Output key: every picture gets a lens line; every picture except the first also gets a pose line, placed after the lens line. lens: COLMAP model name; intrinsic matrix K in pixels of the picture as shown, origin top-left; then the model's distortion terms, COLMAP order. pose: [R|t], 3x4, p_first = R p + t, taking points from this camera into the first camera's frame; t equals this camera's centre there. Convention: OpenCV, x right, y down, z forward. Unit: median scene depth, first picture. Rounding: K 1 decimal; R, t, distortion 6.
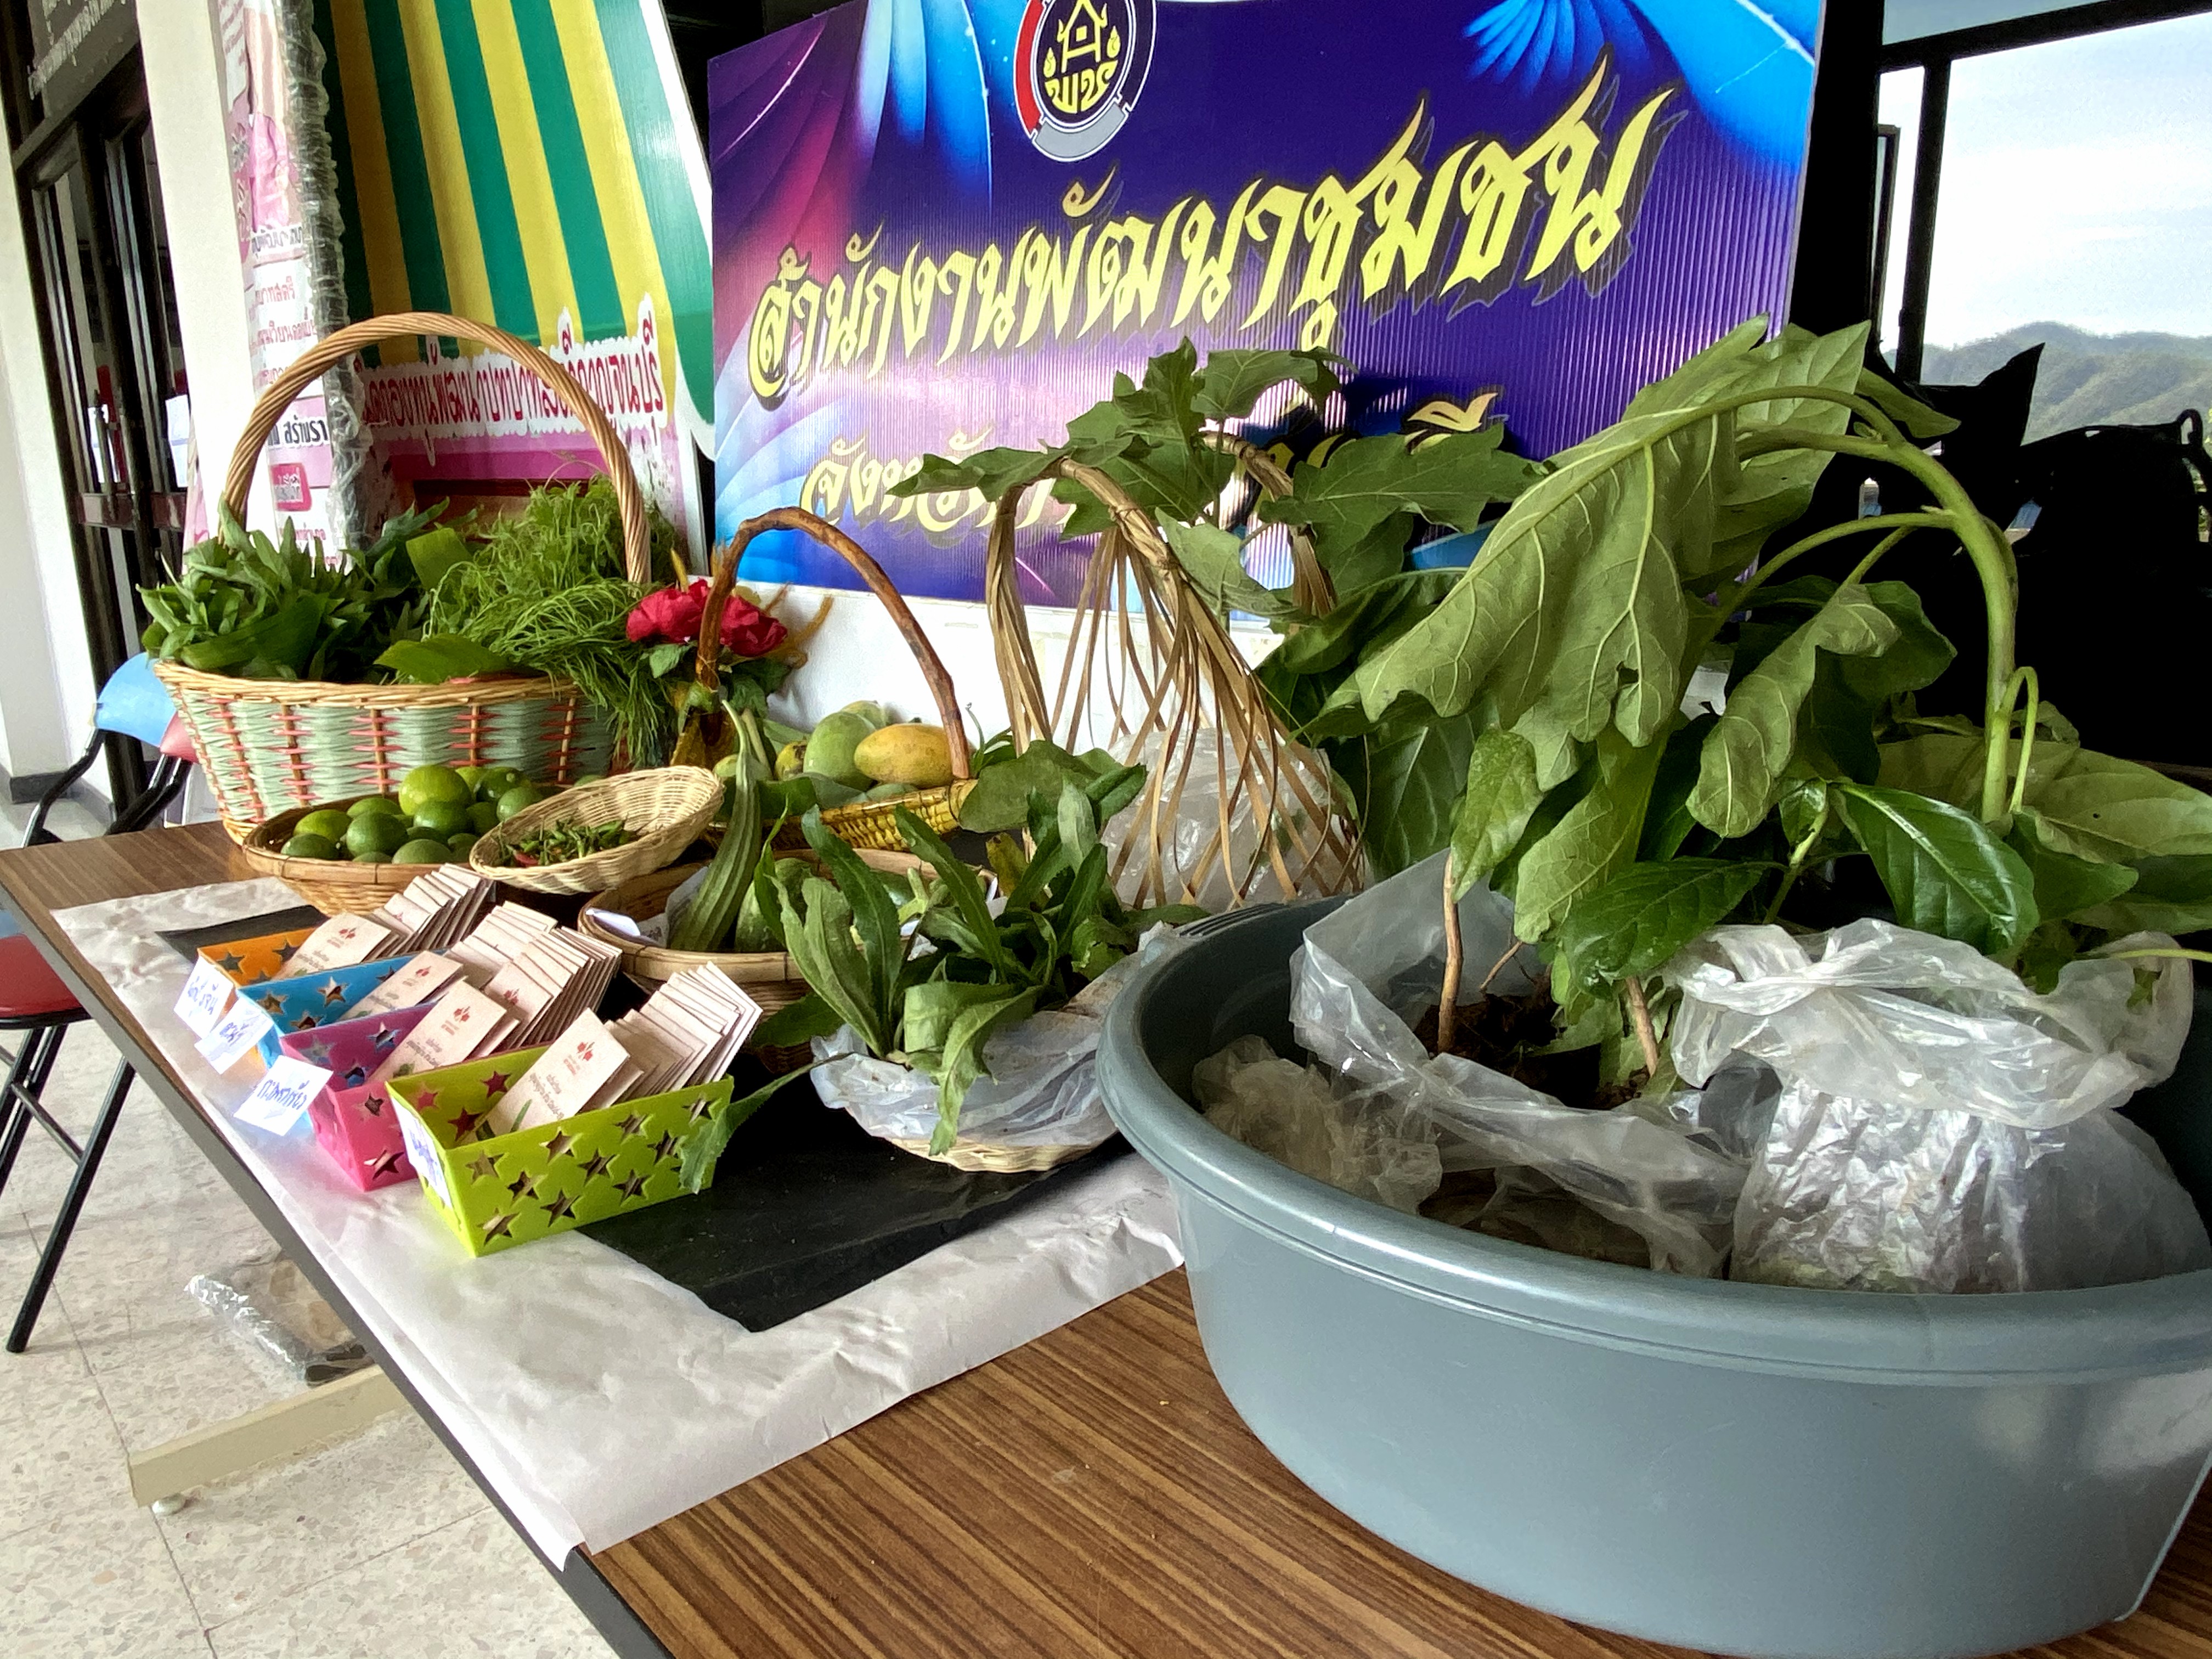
lens RADIAL K [[1515.9, 0, 1106.1], [0, 1515.9, 828.4], [0, 0, 1]] dist [0.109585, -0.134775]
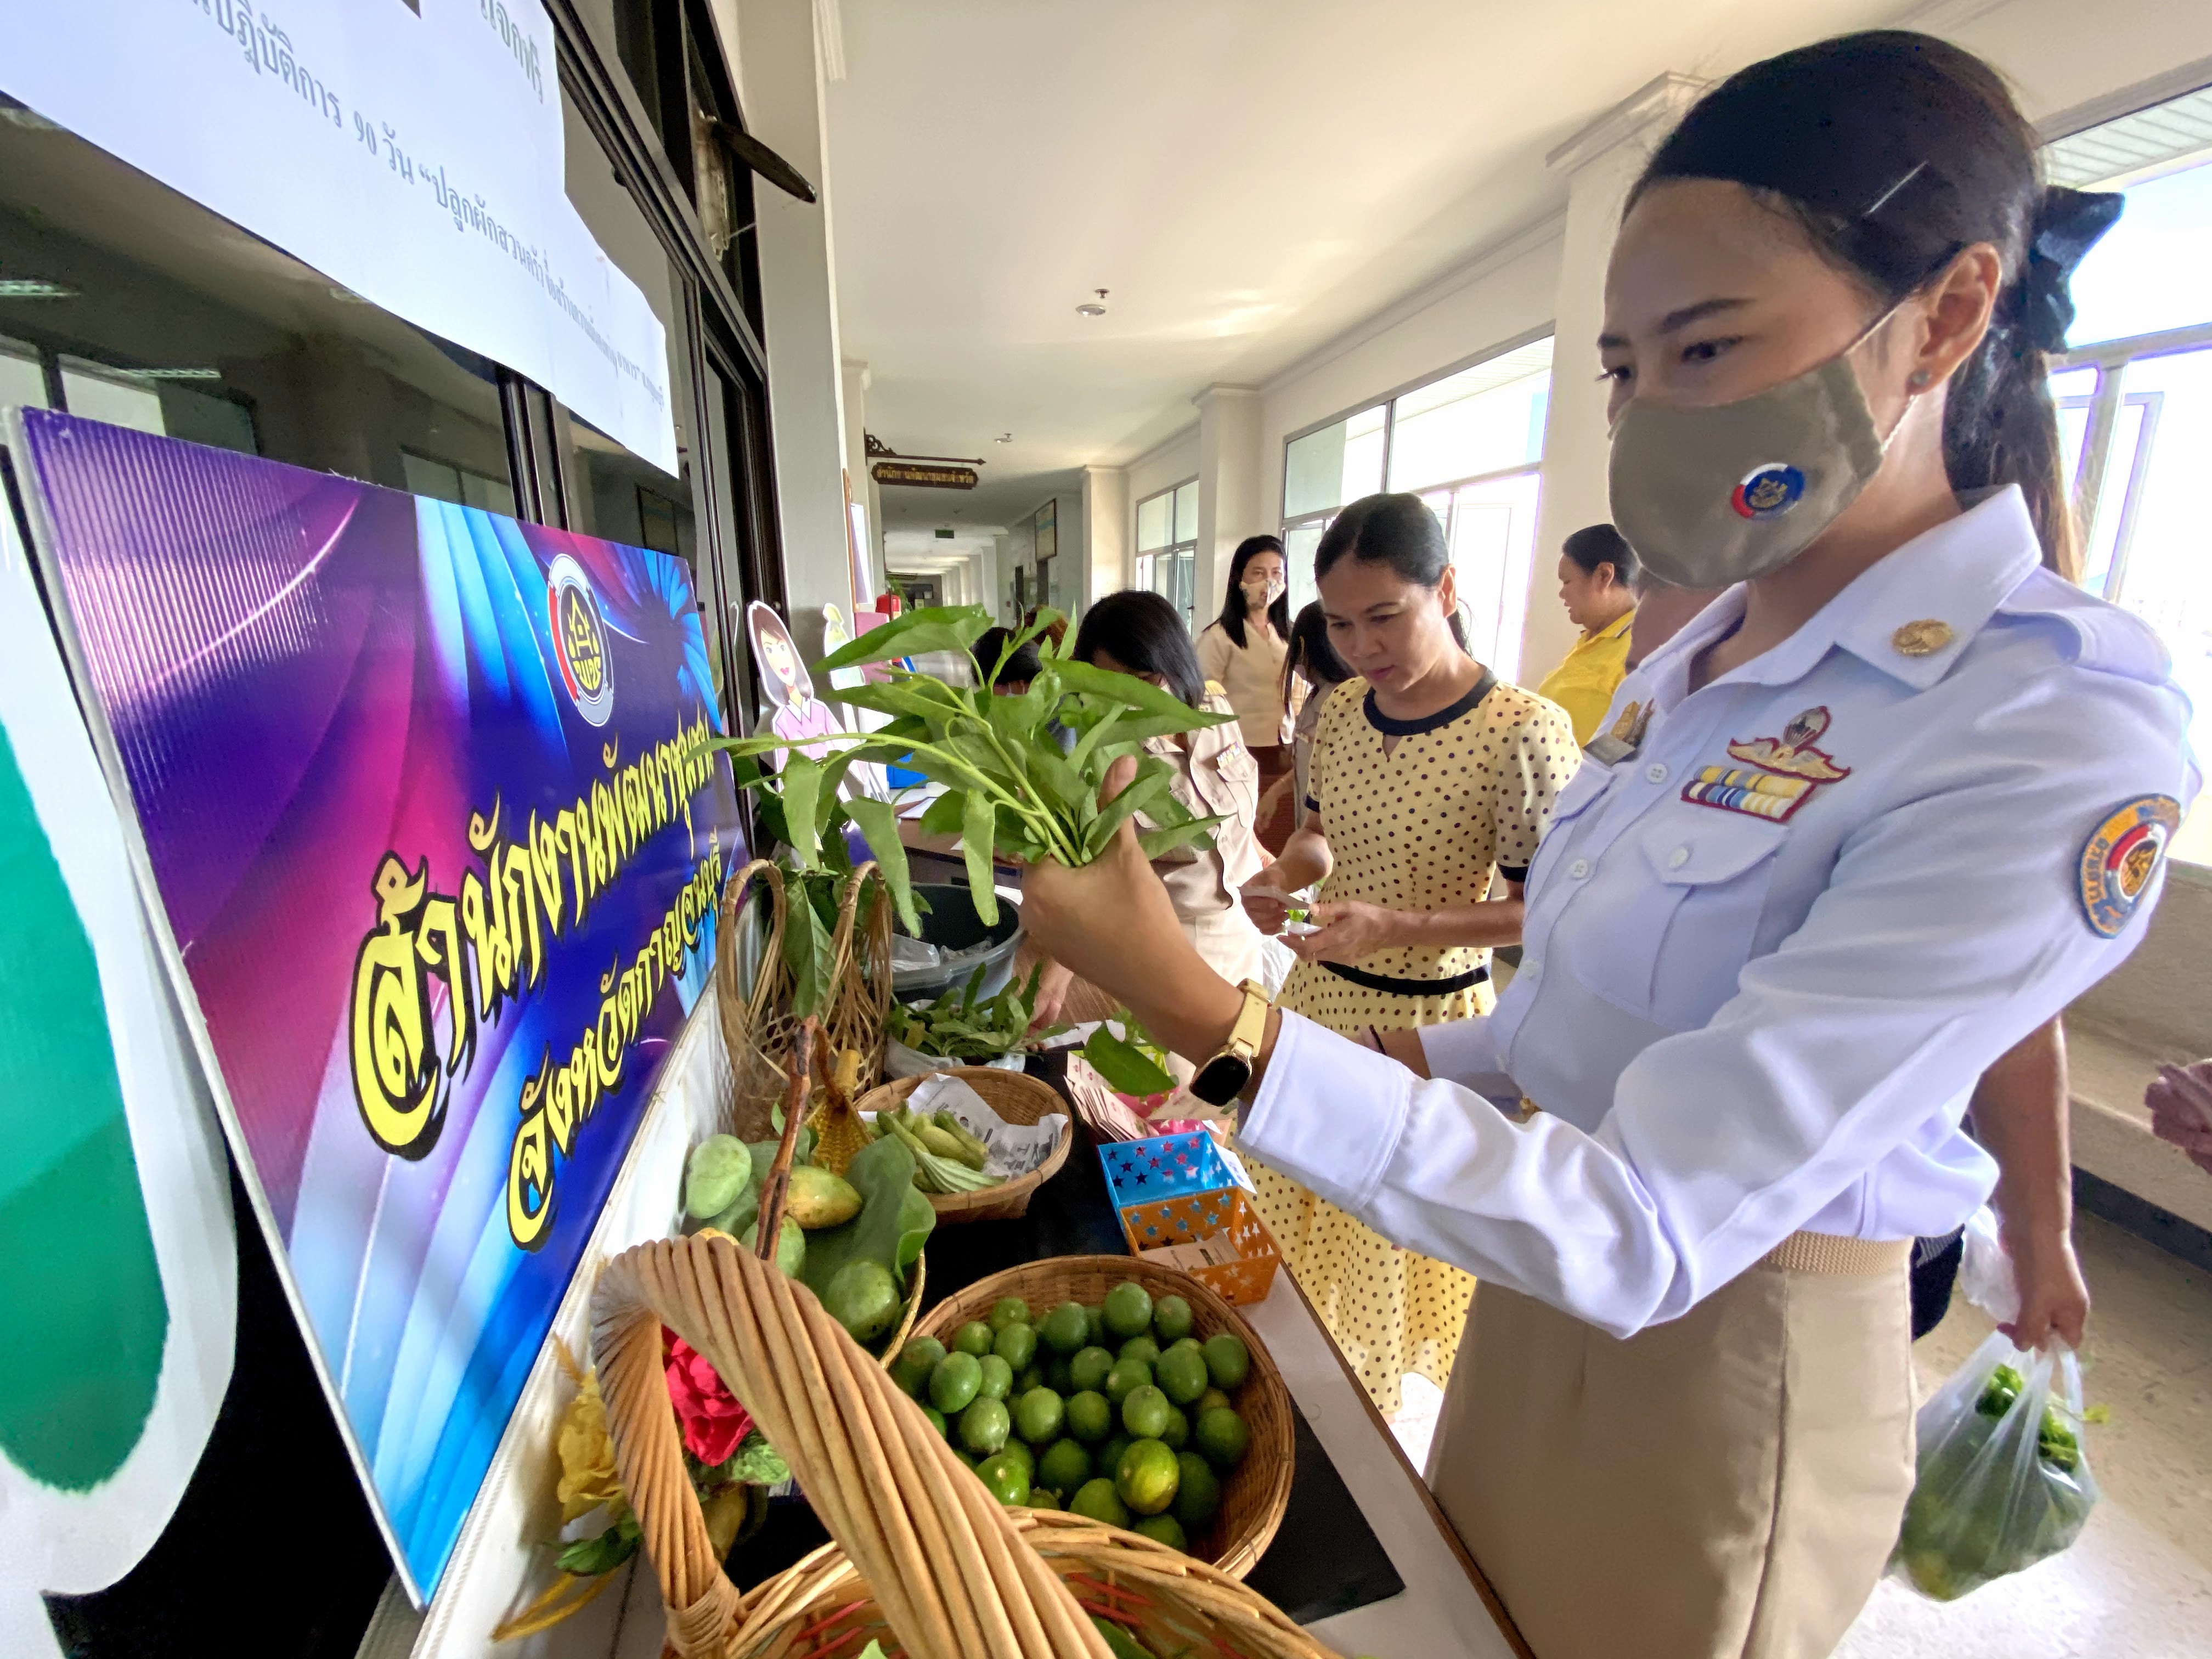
lens RADIAL K [[896.4, 0, 1103.6], [0, 896.4, 833.3], [0, 0, 1]] dist [0.012118, -0.019161]
pose [[-0.879036, -0.107241, 0.464538, -0.710891], [0.111931, 0.900717, 0.419739, -0.610133], [-0.463430, 0.420962, -0.779759, 1.403110]]
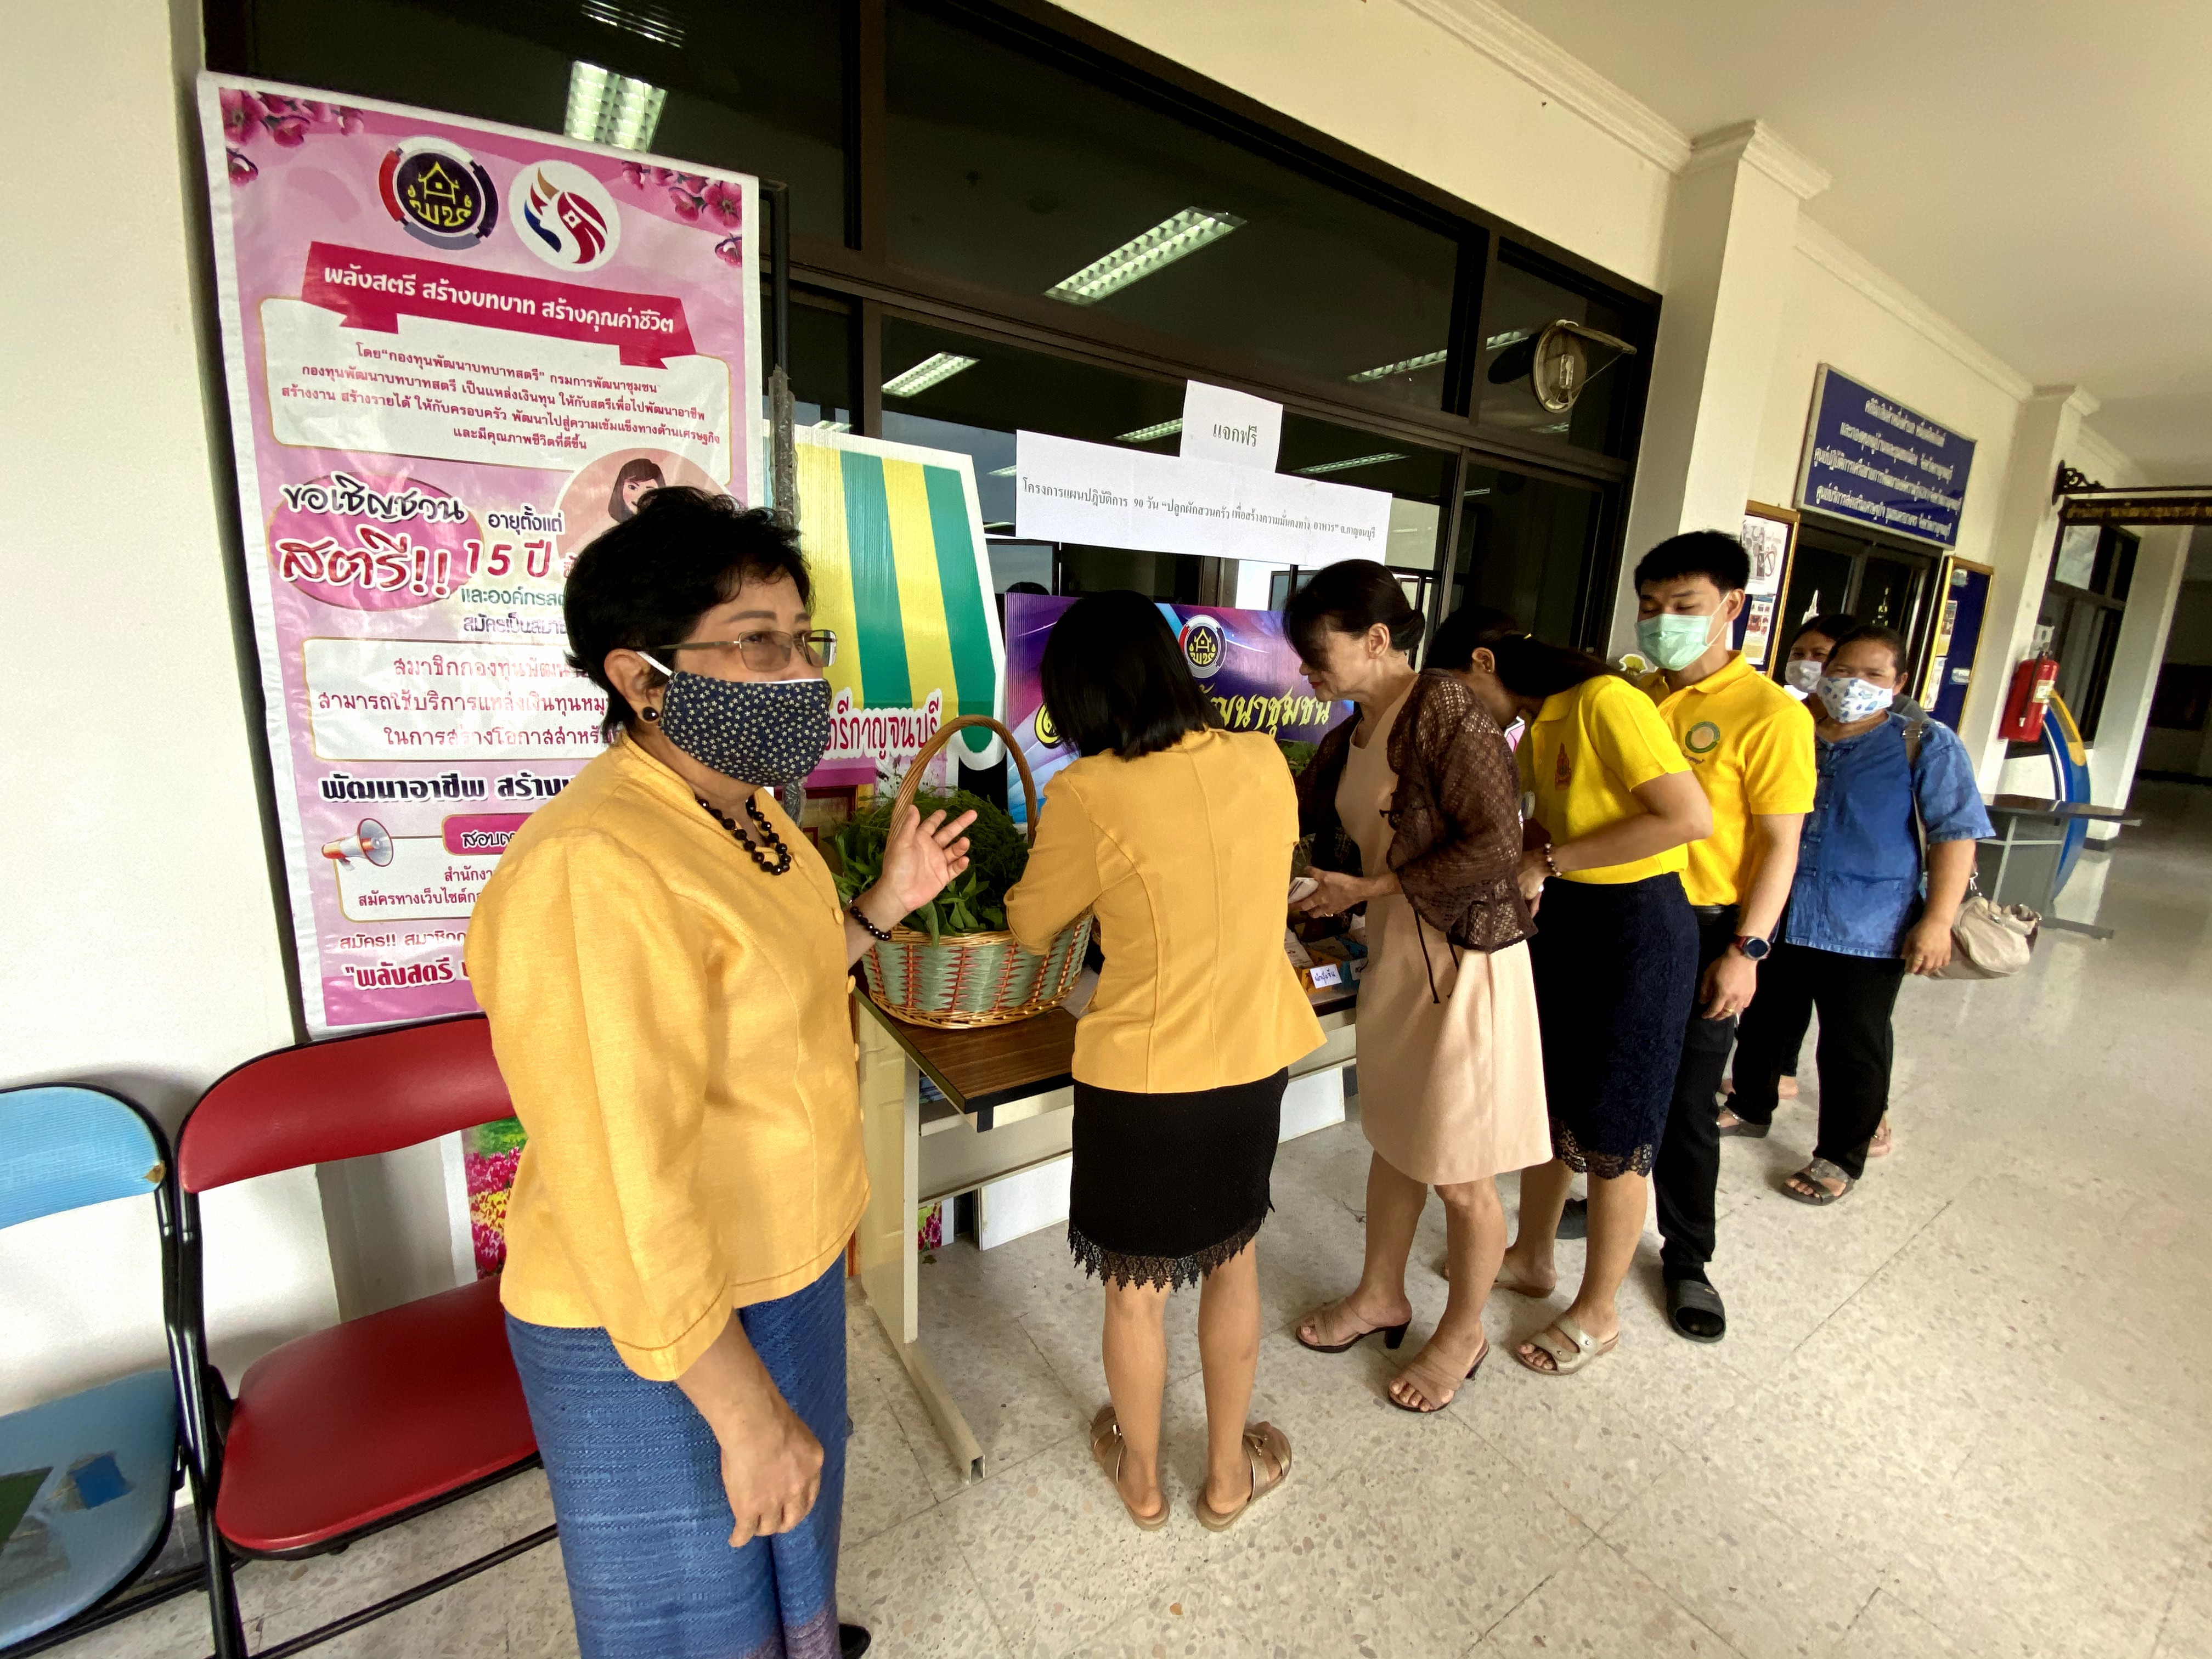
lens RADIAL K [[882.3, 0, 1103.0], [0, 882.3, 836.0], [0, 0, 1]] dist [0.022467, -0.019754]
pose [[0.153450, -0.199444, 0.967820, -1.959414], [0.172694, 0.969759, 0.172463, -0.465358], [-0.972949, 0.140672, 0.183252, 0.903699]]
